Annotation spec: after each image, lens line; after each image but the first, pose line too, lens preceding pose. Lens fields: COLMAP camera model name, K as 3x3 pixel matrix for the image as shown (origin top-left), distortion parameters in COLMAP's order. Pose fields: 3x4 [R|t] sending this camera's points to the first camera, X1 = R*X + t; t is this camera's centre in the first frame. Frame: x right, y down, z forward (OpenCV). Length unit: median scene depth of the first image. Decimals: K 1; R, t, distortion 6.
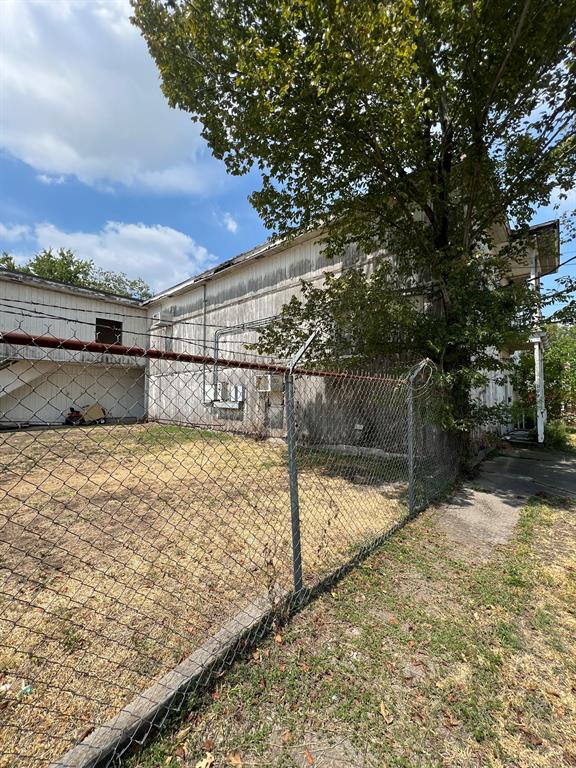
lens RADIAL K [[307.3, 0, 287.3], [0, 307.3, 385.2], [0, 0, 1]] dist [0.000447, 0.000055]
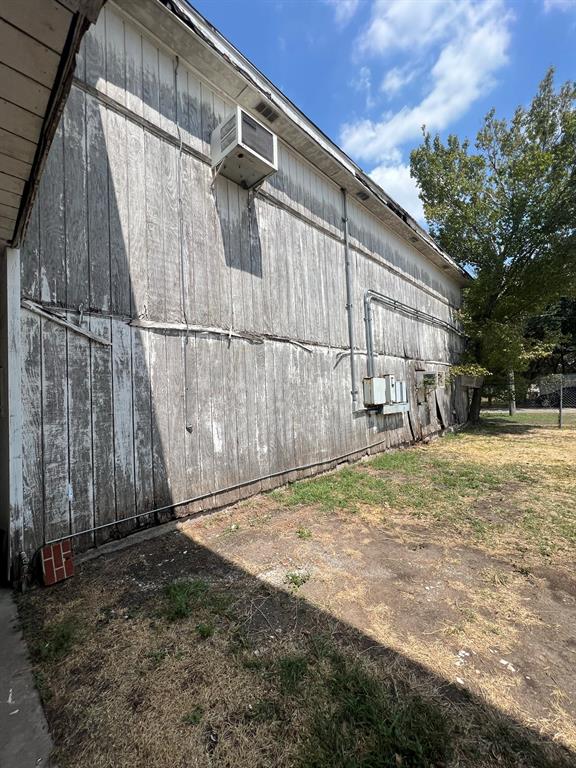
lens RADIAL K [[307.3, 0, 285.6], [0, 307.3, 383.1], [0, 0, 1]] dist [0.000447, 0.000055]
pose [[0.044661, 0.035127, 0.998384, -0.805558], [0.010176, 0.999314, -0.035615, 0.027399], [-0.998950, 0.011751, 0.044273, 1.093865]]
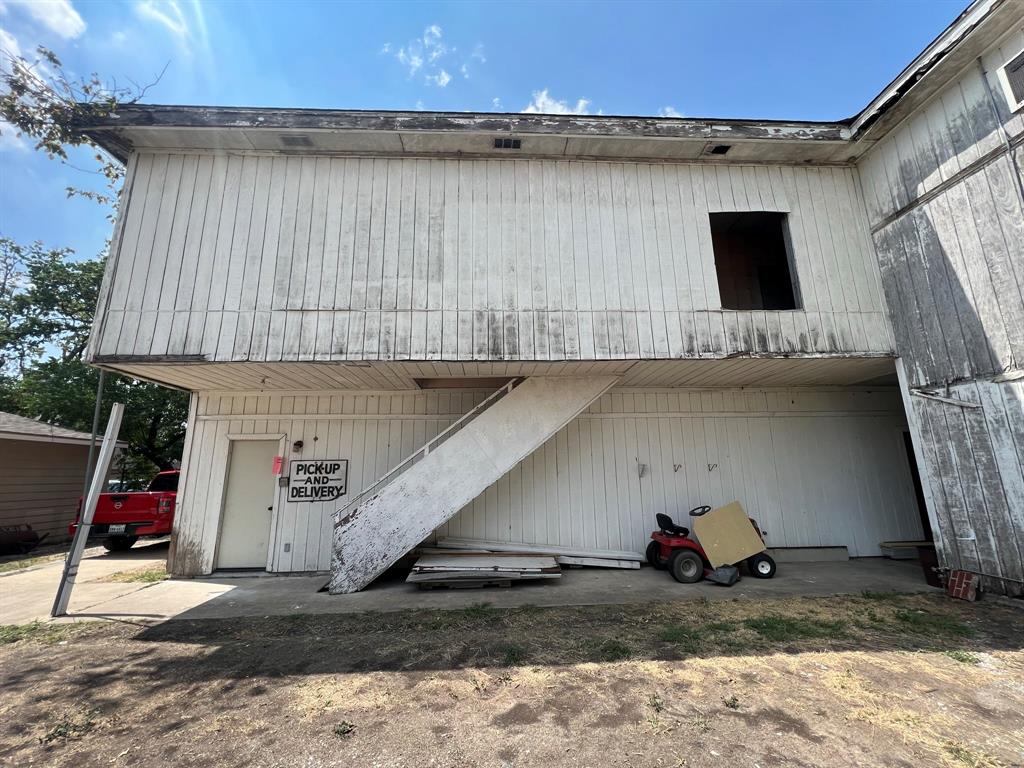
lens RADIAL K [[409.7, 0, 512.8], [0, 409.7, 385.0], [0, 0, 1]] dist [0.000447, 0.000055]
pose [[0.689603, -0.163739, -0.705434, -0.593168], [0.042456, 0.981570, -0.186329, 0.017108], [0.722942, 0.098543, 0.683845, 0.713180]]
